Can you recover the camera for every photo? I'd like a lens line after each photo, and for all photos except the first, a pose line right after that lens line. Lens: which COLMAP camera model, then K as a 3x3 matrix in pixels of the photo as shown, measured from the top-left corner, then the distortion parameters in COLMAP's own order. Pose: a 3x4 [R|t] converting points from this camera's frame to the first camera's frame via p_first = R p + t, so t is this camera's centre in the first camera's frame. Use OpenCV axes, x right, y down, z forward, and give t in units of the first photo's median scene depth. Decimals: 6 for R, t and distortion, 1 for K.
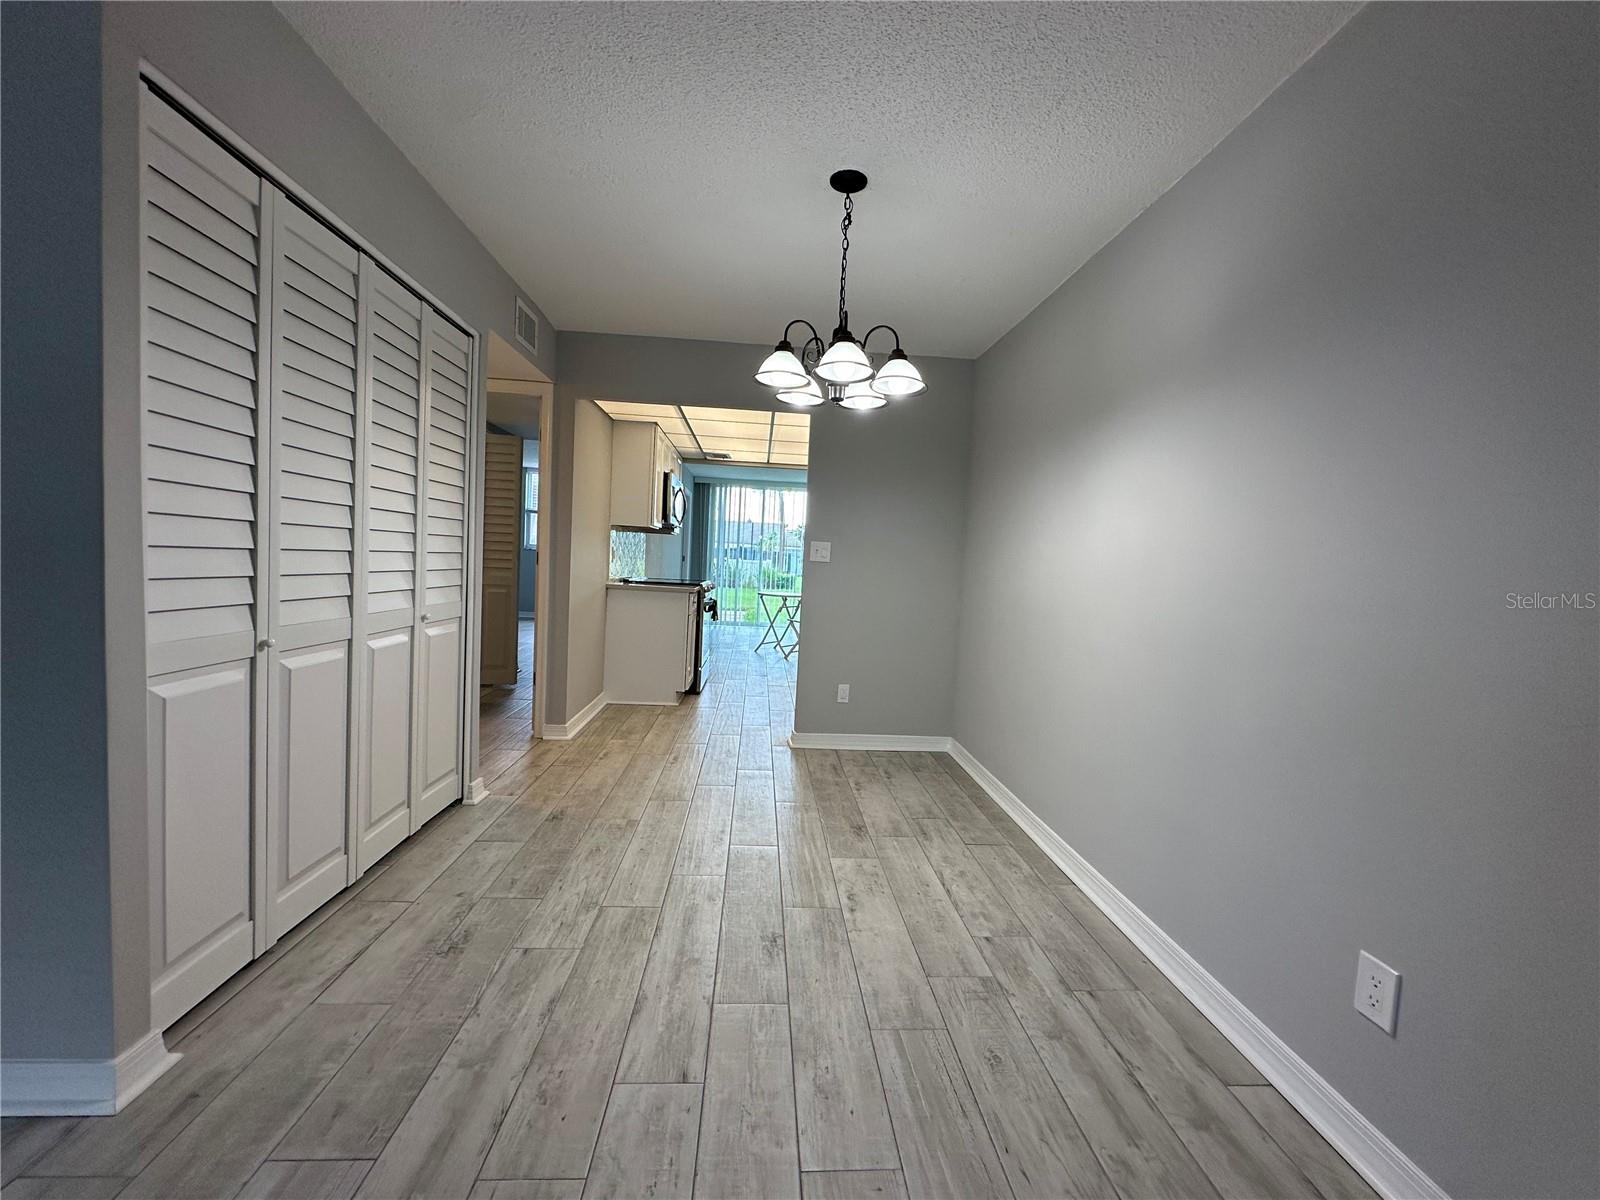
lens RADIAL K [[635.9, 0, 805.4], [0, 635.9, 602.2], [0, 0, 1]] dist [0.001656, 0.000302]
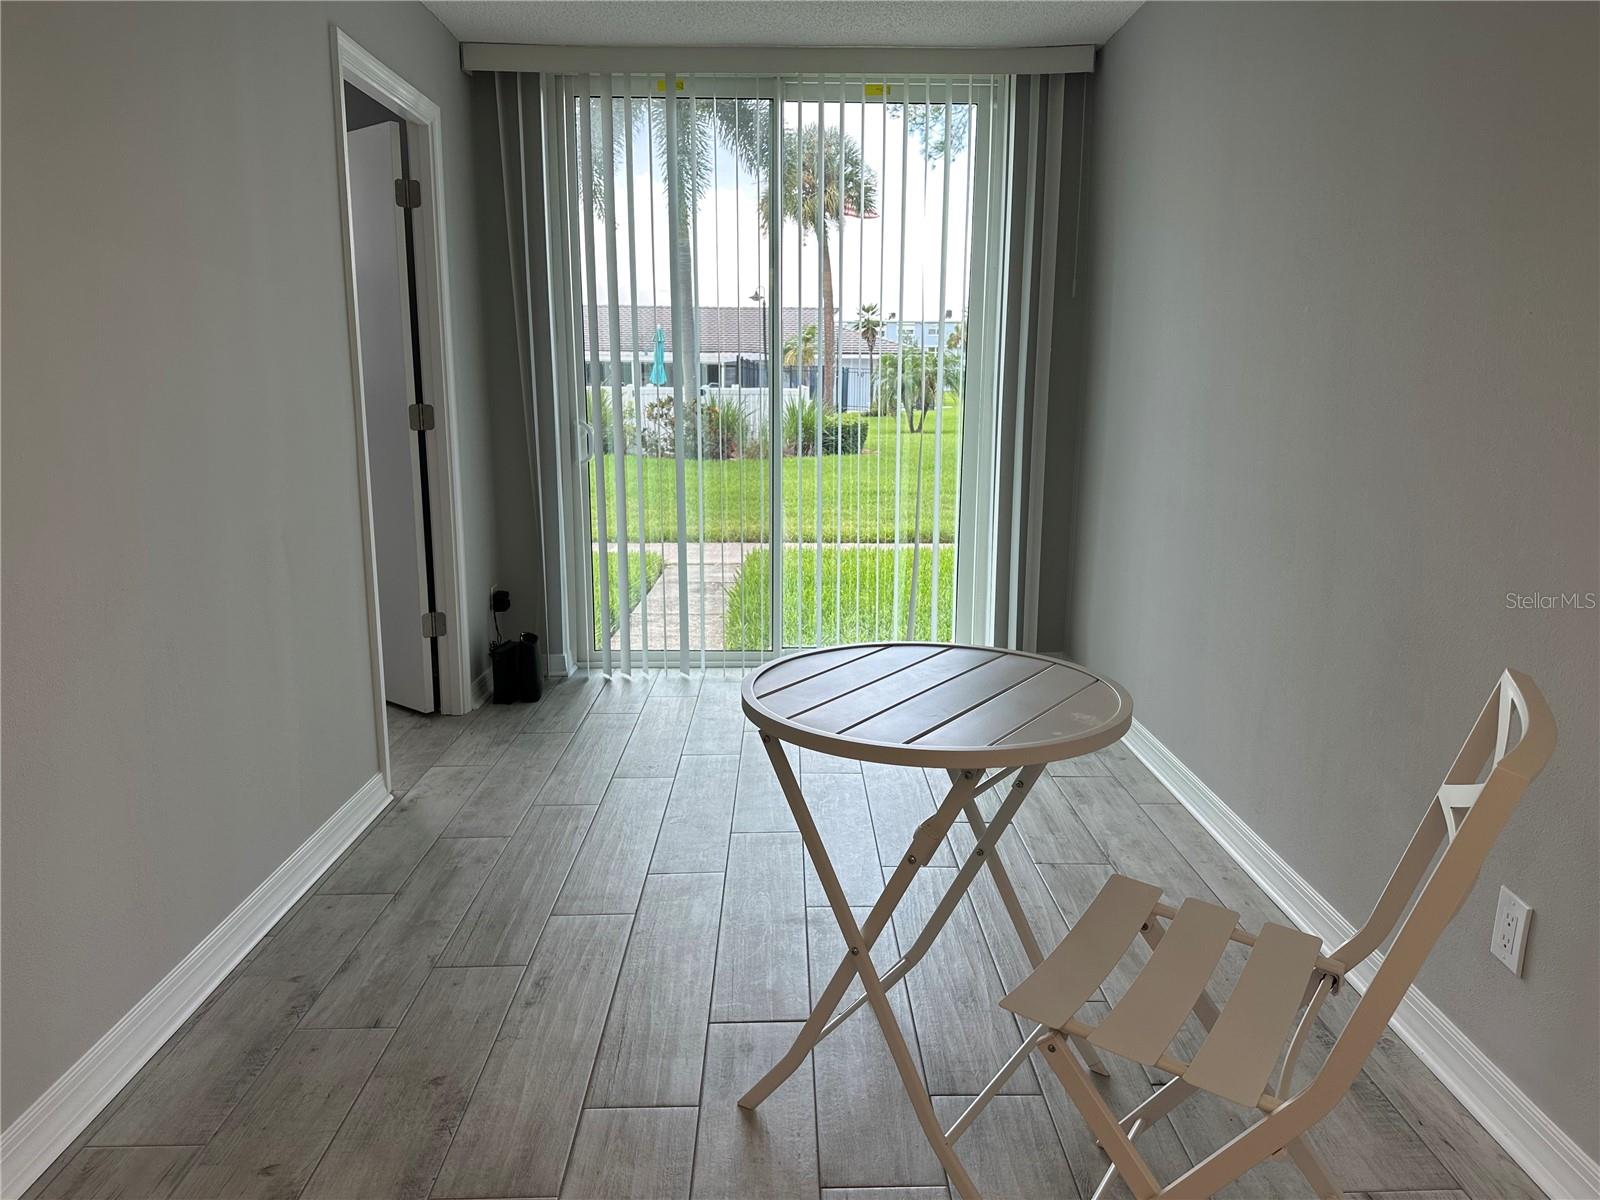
lens RADIAL K [[1132.7, 0, 795.9], [0, 1132.7, 600.8], [0, 0, 1]] dist [0.001526, -0.002975]
pose [[0.997623, -0.026905, -0.063439, -0.160155], [0.034570, 0.991805, 0.122998, -0.202032], [0.059610, -0.124899, 0.990377, 2.507021]]
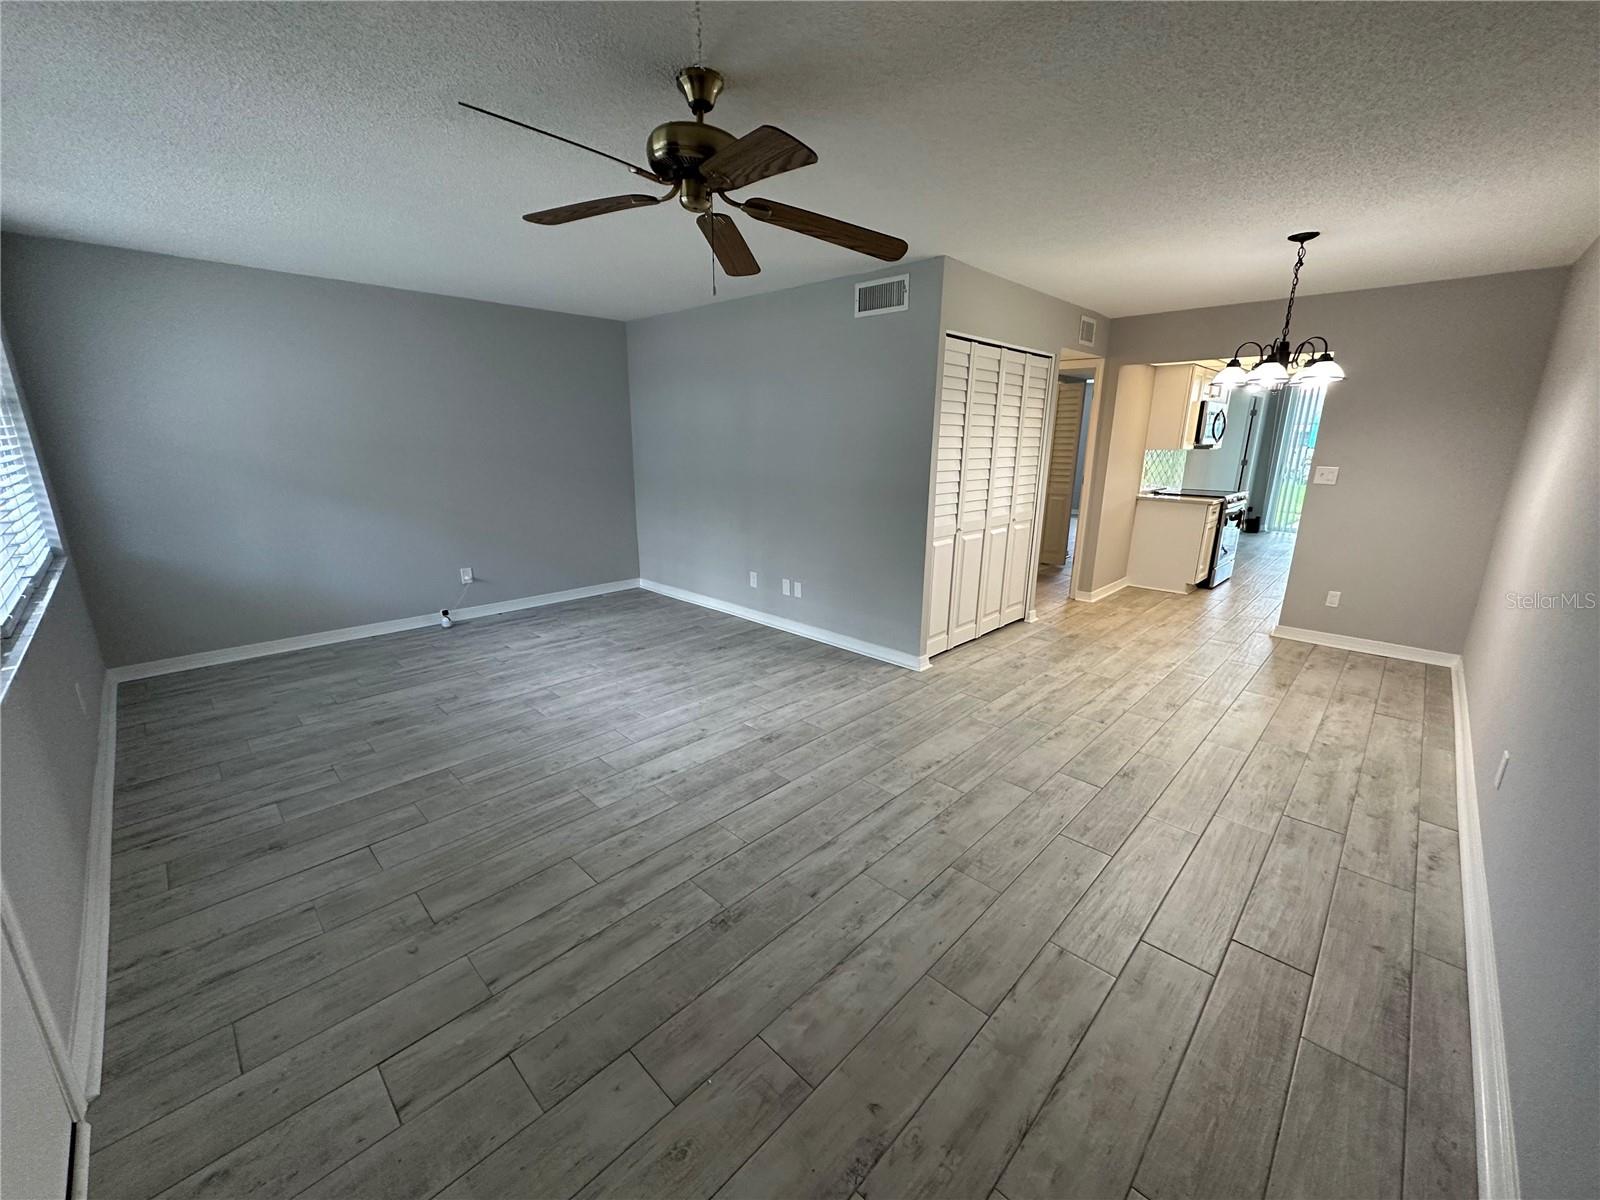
lens RADIAL K [[635.9, 0, 800.1], [0, 635.9, 597.8], [0, 0, 1]] dist [0.001656, 0.000302]
pose [[0.664800, 0.141323, -0.733532, 0.429990], [-0.022129, 0.985237, 0.169761, -0.056132], [0.746694, -0.096625, 0.658112, -0.798708]]
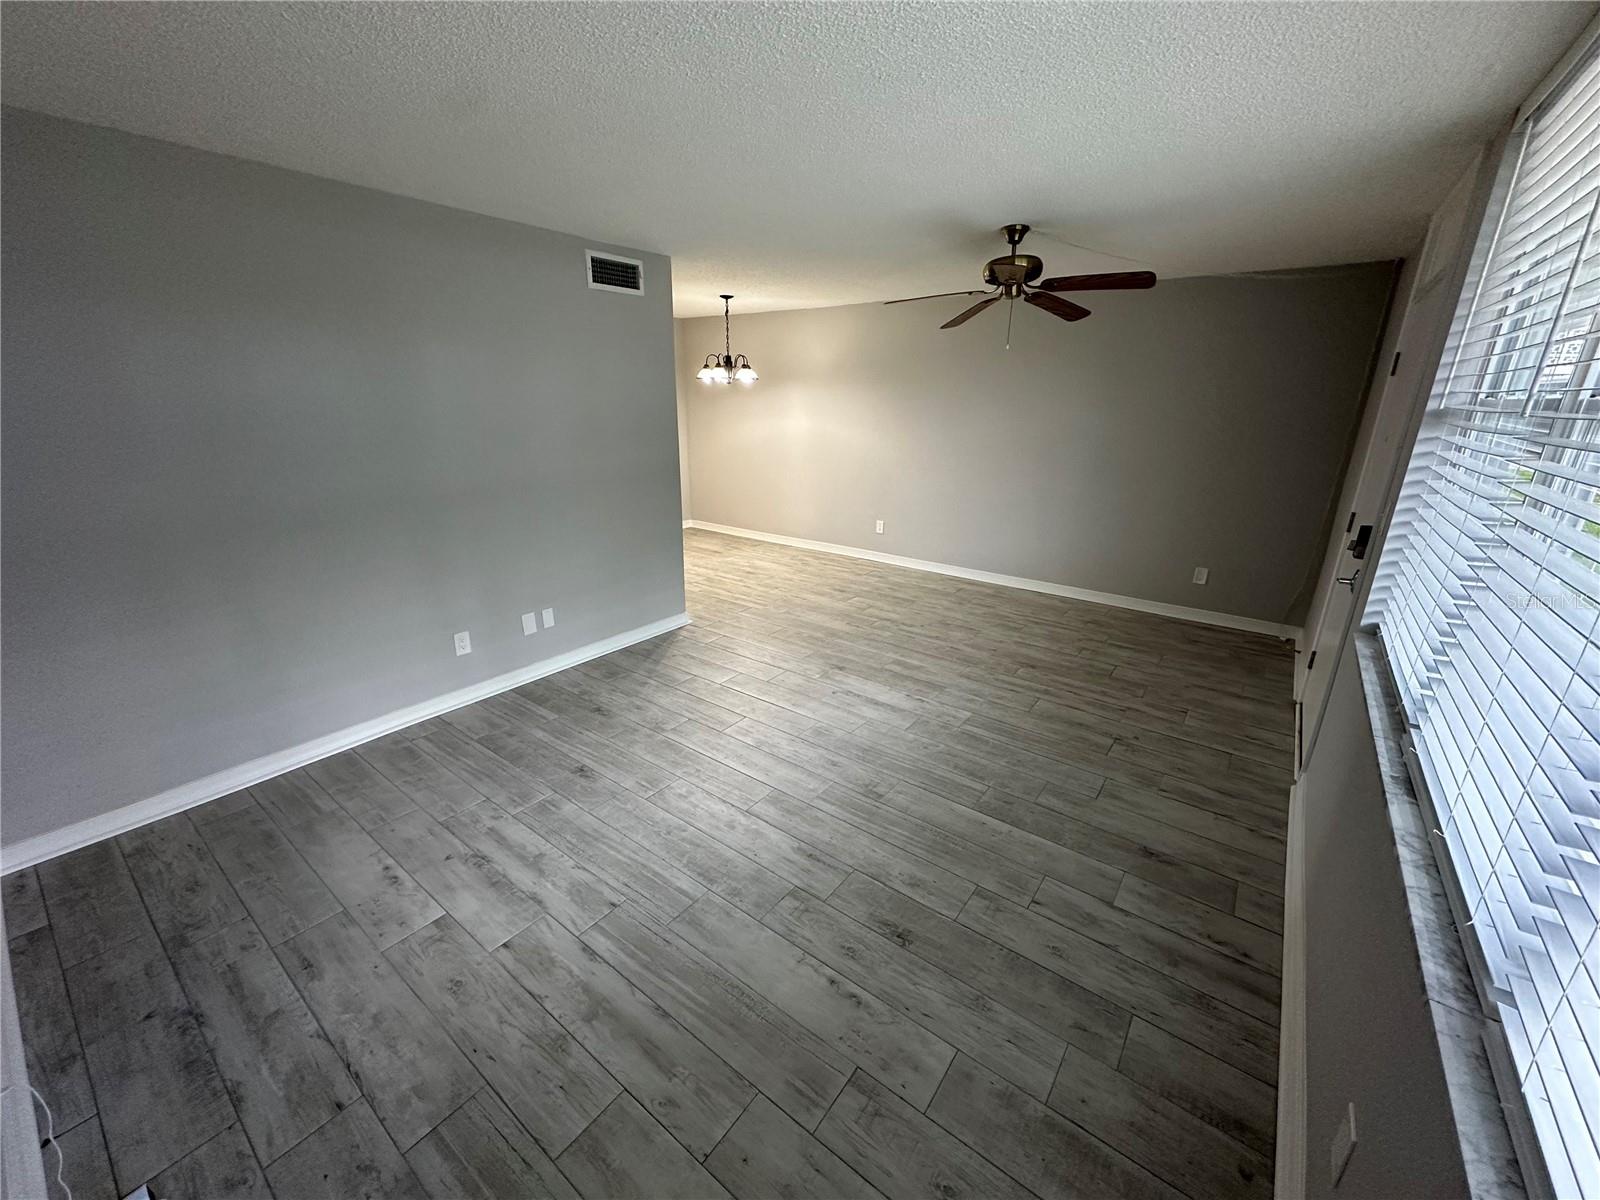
lens RADIAL K [[635.9, 0, 796.8], [0, 635.9, 600.4], [0, 0, 1]] dist [0.001656, 0.000302]
pose [[0.659796, -0.273587, 0.699871, -1.674984], [0.071530, 0.950004, 0.303933, -0.216981], [-0.748033, -0.150471, 0.646379, -0.963846]]
